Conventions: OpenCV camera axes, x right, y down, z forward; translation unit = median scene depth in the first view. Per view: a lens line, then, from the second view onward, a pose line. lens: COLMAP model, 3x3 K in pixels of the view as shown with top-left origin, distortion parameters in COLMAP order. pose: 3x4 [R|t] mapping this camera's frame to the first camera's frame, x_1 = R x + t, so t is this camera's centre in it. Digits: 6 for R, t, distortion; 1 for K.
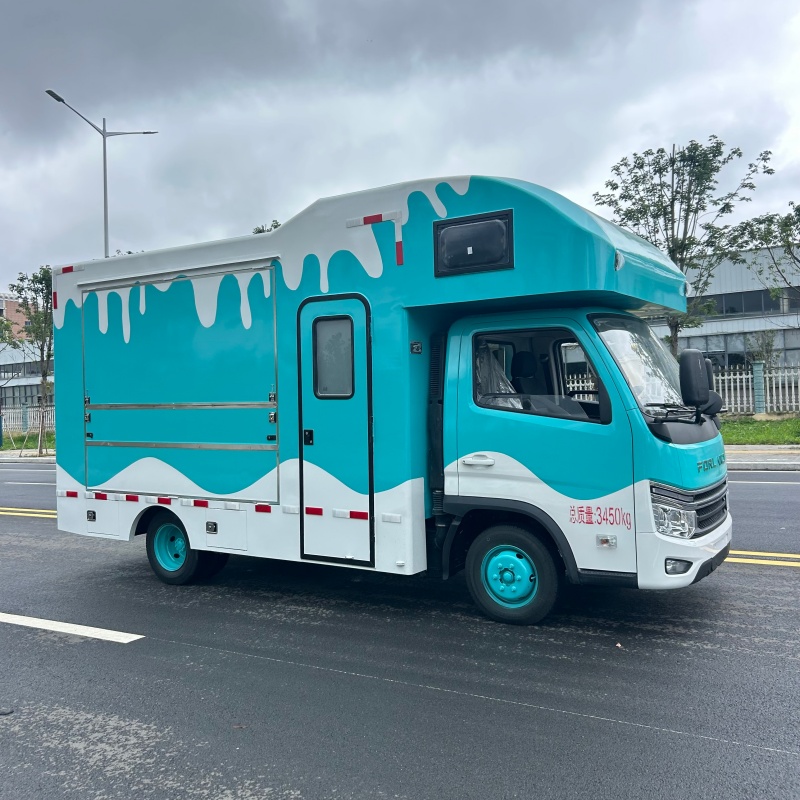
lens RADIAL K [[824.3, 0, 399.7], [0, 824.3, 386.3], [0, 0, 1]] dist [0.091563, -0.114085]
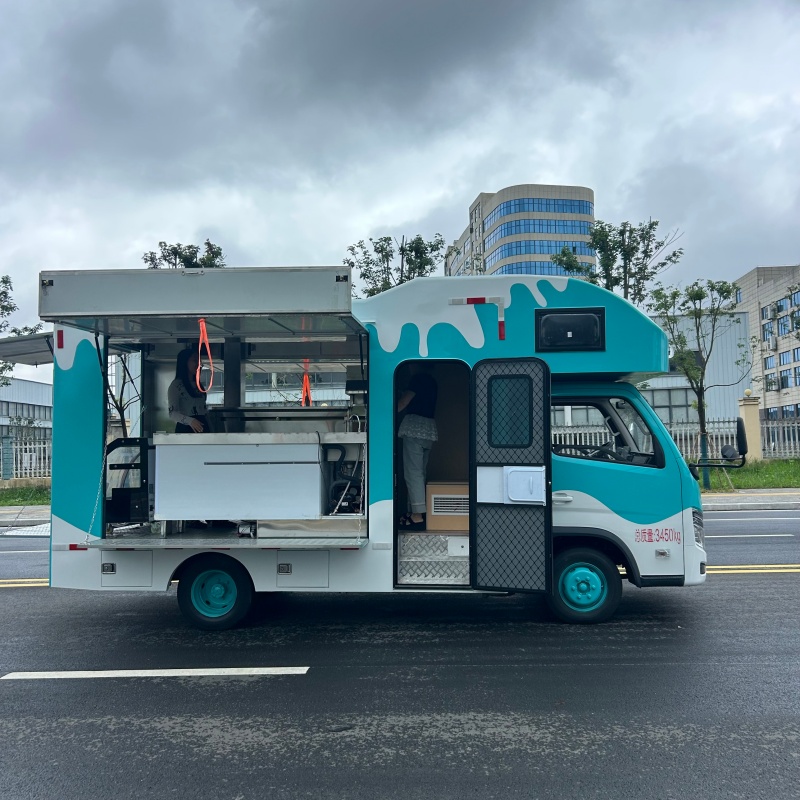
lens RADIAL K [[829.3, 0, 400.0], [0, 829.3, 400.0], [0, 0, 1]] dist [0.125072, -0.324180]
pose [[0.872450, 0.041977, 0.486896, -0.804263], [-0.016355, 0.998254, -0.056758, 0.017994], [-0.488429, 0.041555, 0.871614, -0.009199]]
